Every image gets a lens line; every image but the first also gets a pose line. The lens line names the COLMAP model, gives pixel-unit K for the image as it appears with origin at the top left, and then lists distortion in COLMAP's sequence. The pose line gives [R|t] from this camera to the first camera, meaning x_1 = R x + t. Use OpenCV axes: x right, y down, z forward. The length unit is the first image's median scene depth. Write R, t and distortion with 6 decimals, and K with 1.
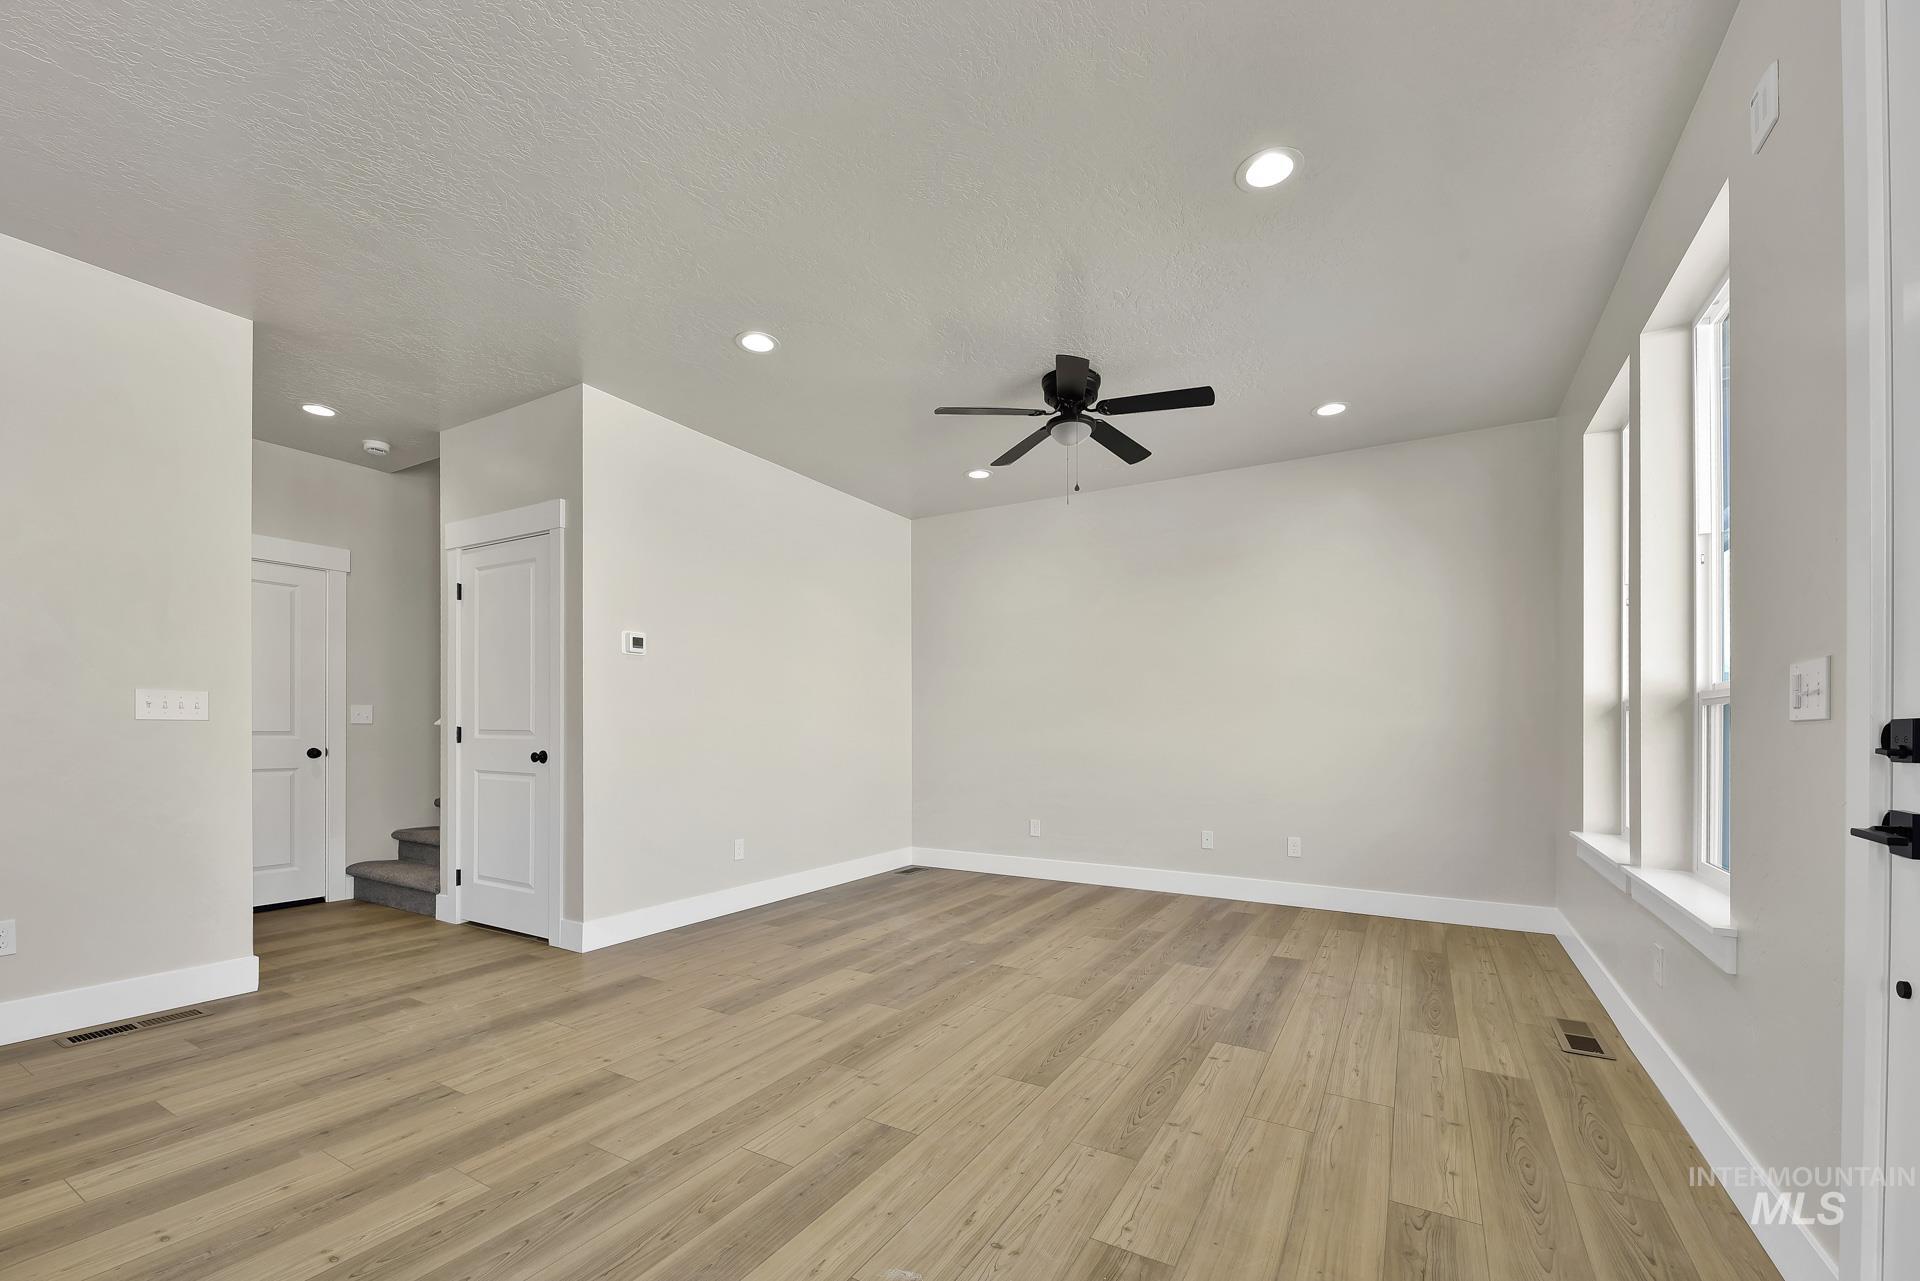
lens RADIAL K [[781.3, 0, 942.4], [0, 781.3, 742.4], [0, 0, 1]] dist [0.011303, -0.000056]
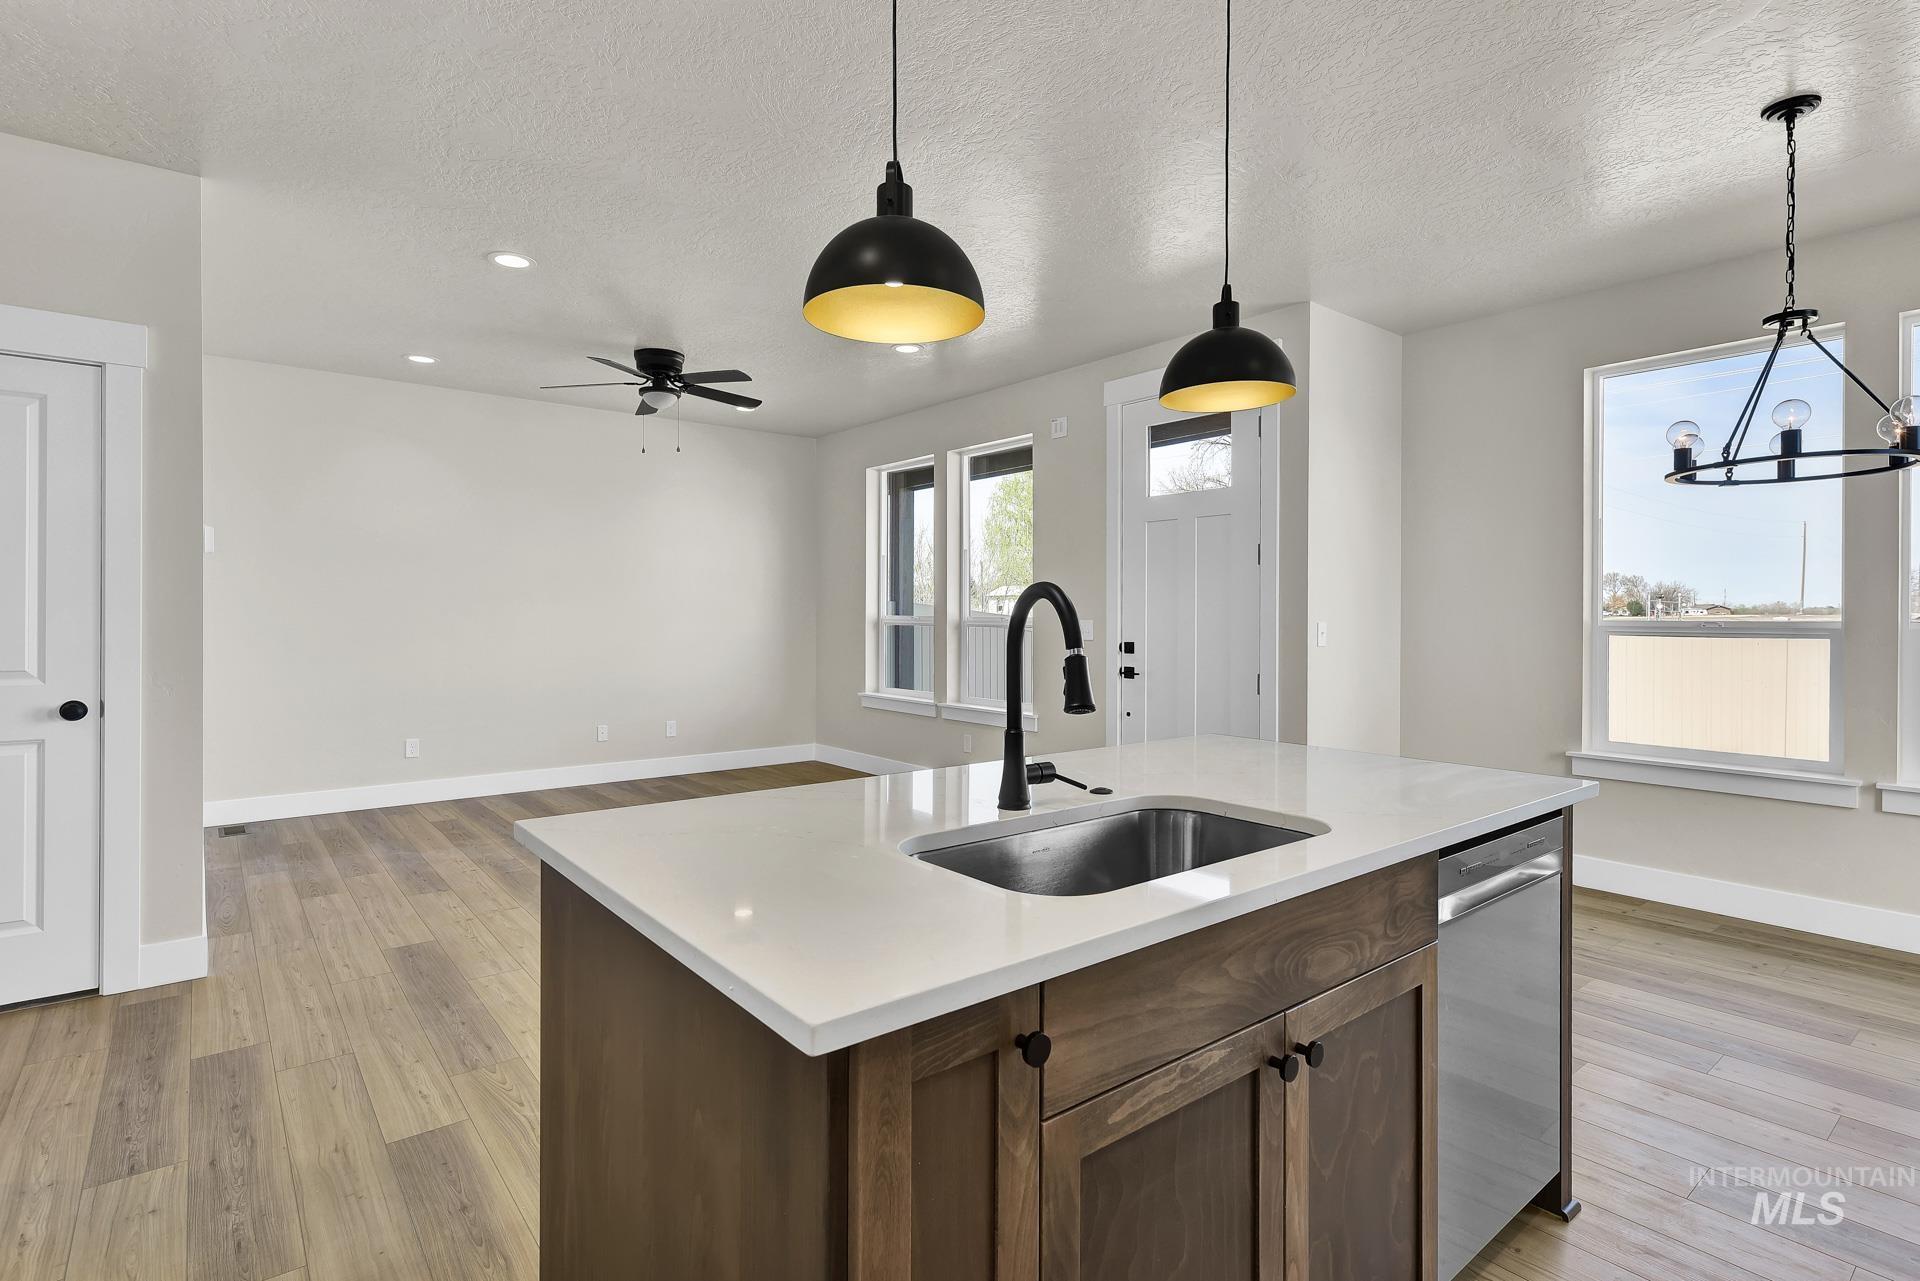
lens RADIAL K [[928.2, 0, 960.4], [0, 928.2, 619.1], [0, 0, 1]] dist [-0.003295, 0.000543]
pose [[0.340743, 0.002007, 0.940154, -0.966520], [0.010063, 0.999933, -0.005782, -0.035309], [-0.940102, 0.011431, 0.340700, 0.078667]]
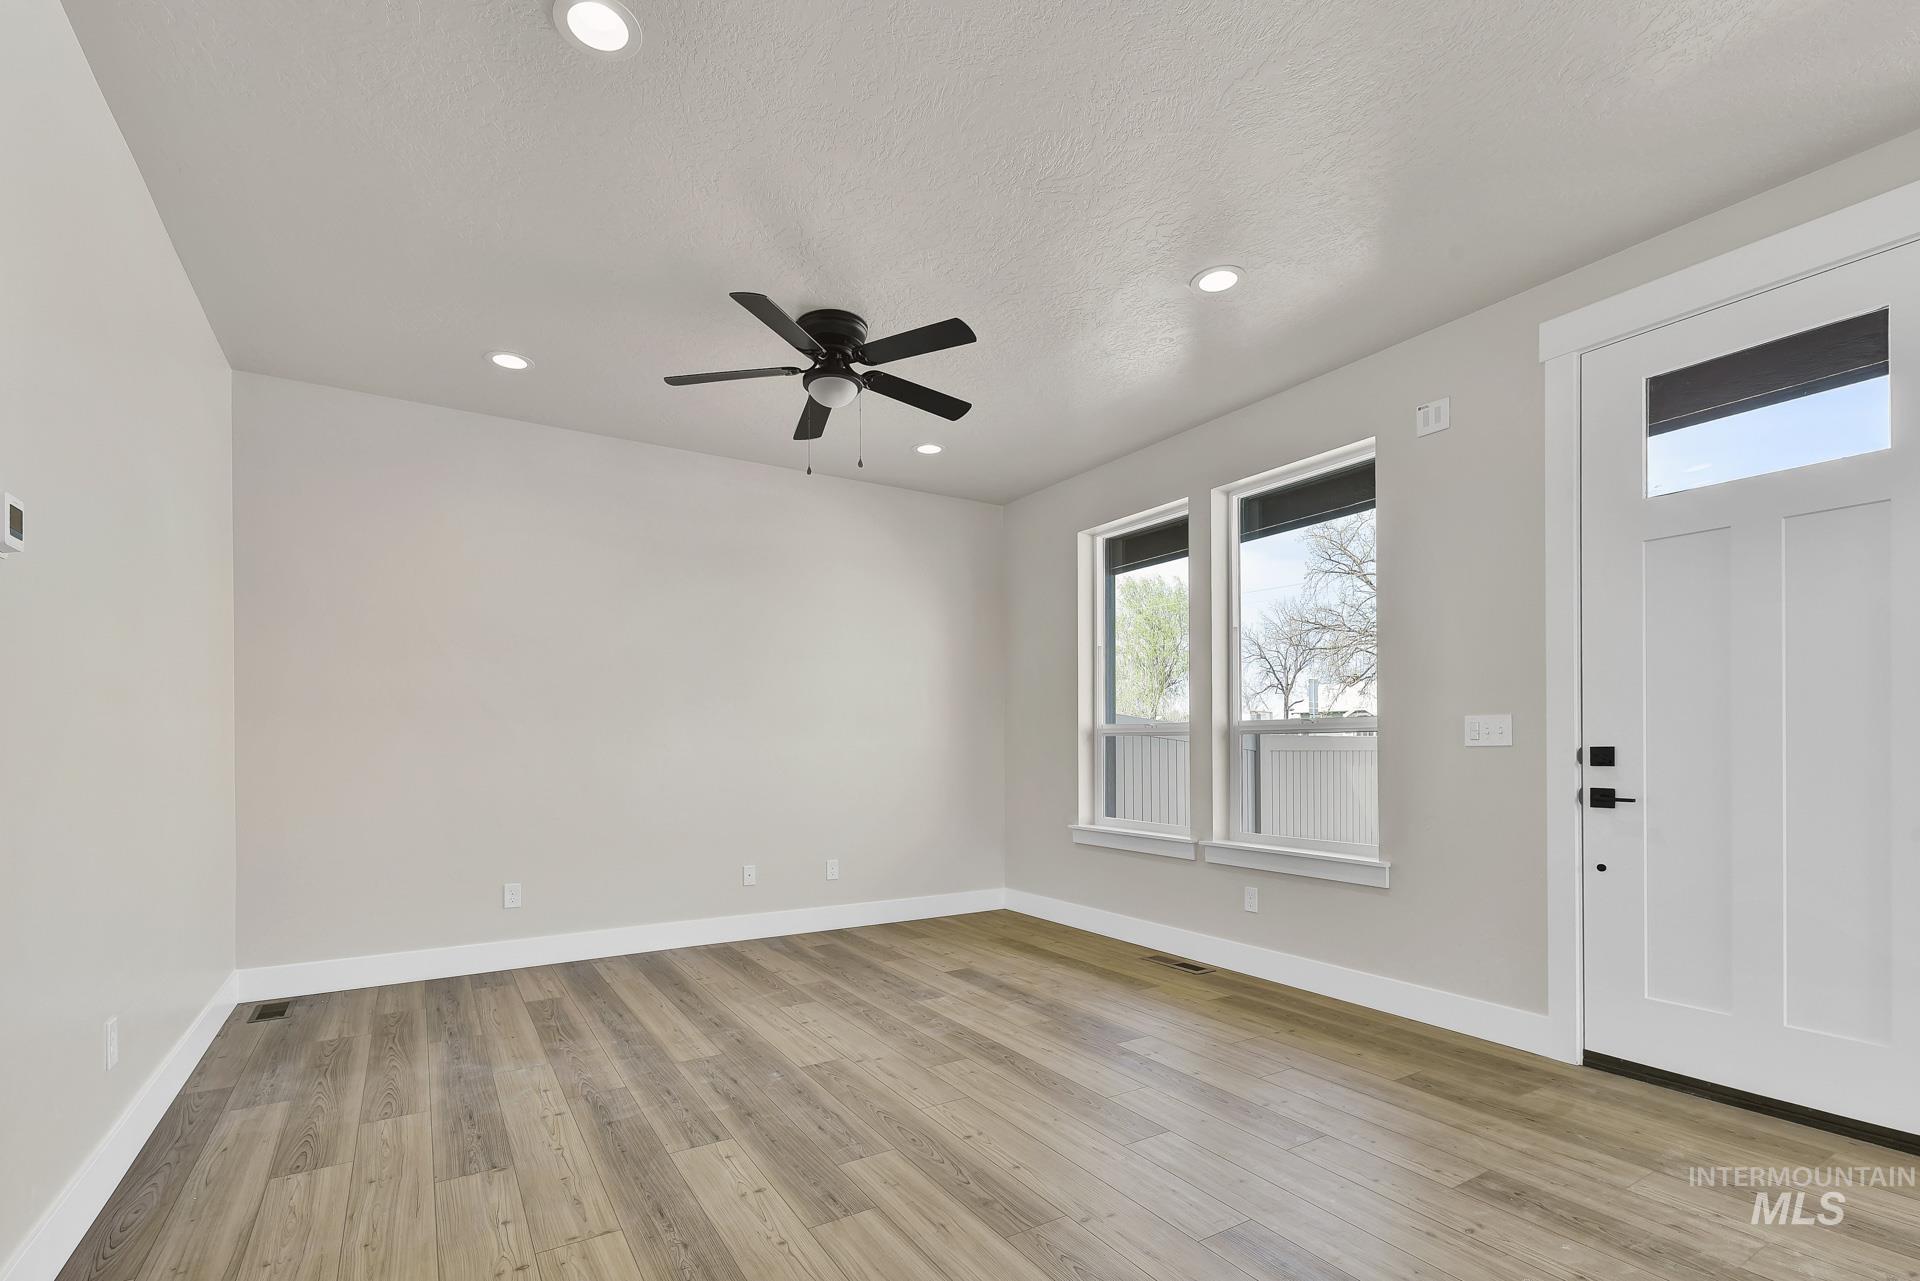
lens RADIAL K [[862.2, 0, 952.3], [0, 862.2, 741.3], [0, 0, 1]] dist [0.017708, 0.000009]
pose [[0.456303, 0.008306, 0.889786, -0.557786], [0.015499, 0.999731, -0.017281, -0.008649], [-0.889689, 0.021677, 0.456052, 0.453123]]
